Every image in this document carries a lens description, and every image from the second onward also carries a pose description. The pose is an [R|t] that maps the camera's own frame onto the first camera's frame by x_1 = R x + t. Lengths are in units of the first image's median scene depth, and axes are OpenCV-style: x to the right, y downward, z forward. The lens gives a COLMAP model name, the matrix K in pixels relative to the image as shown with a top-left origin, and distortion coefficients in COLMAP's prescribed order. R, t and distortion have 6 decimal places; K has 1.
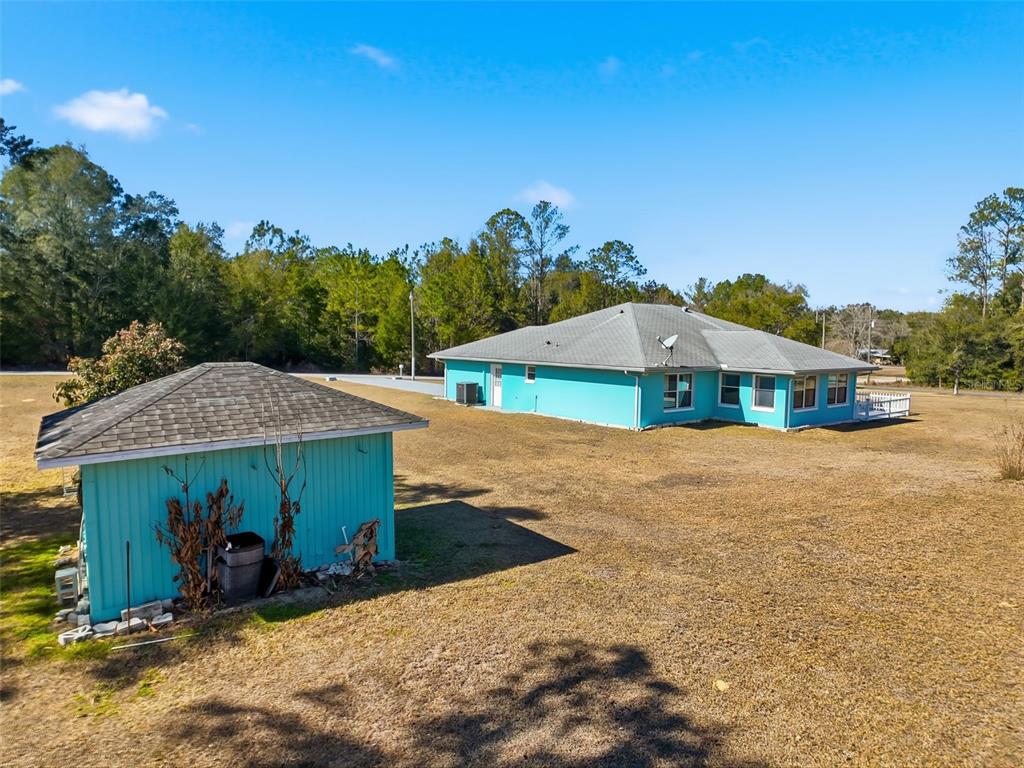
lens RADIAL K [[645.8, 0, 507.2], [0, 645.8, 386.9], [0, 0, 1]] dist [-0.001612, -0.007825]
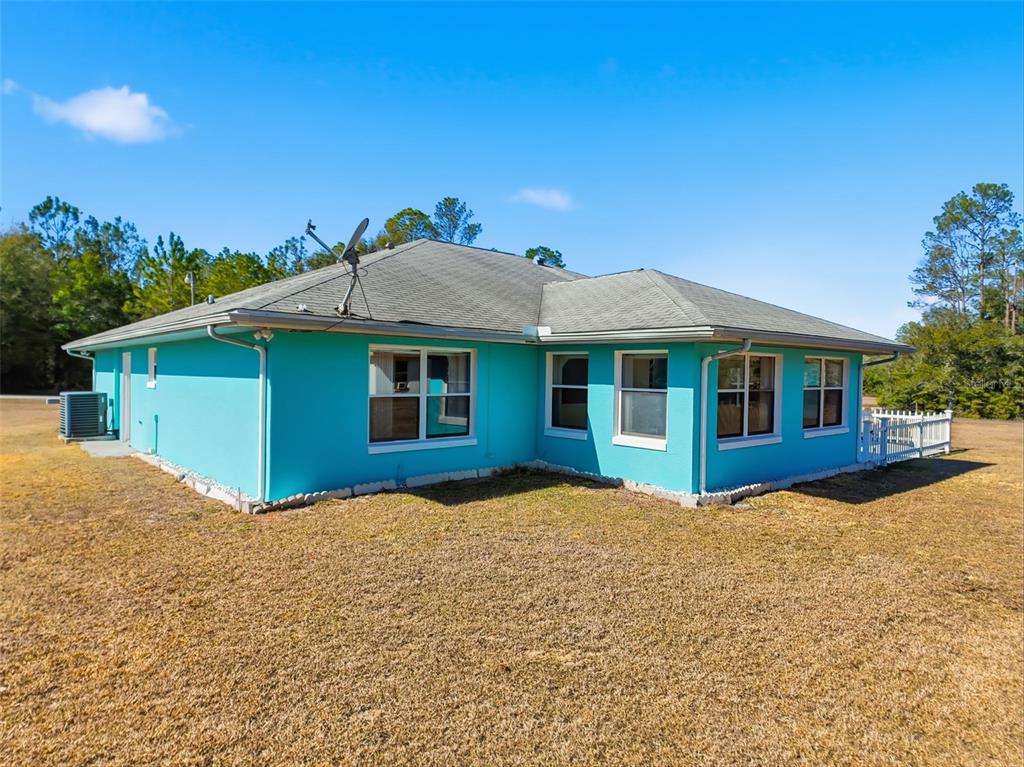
lens RADIAL K [[645.8, 0, 511.6], [0, 645.8, 376.4], [0, 0, 1]] dist [-0.001612, -0.007825]
pose [[0.997823, -0.000460, 0.065946, 0.270371], [0.005222, 0.997387, -0.072060, 0.021379], [-0.065740, 0.072248, 0.995218, 0.571561]]
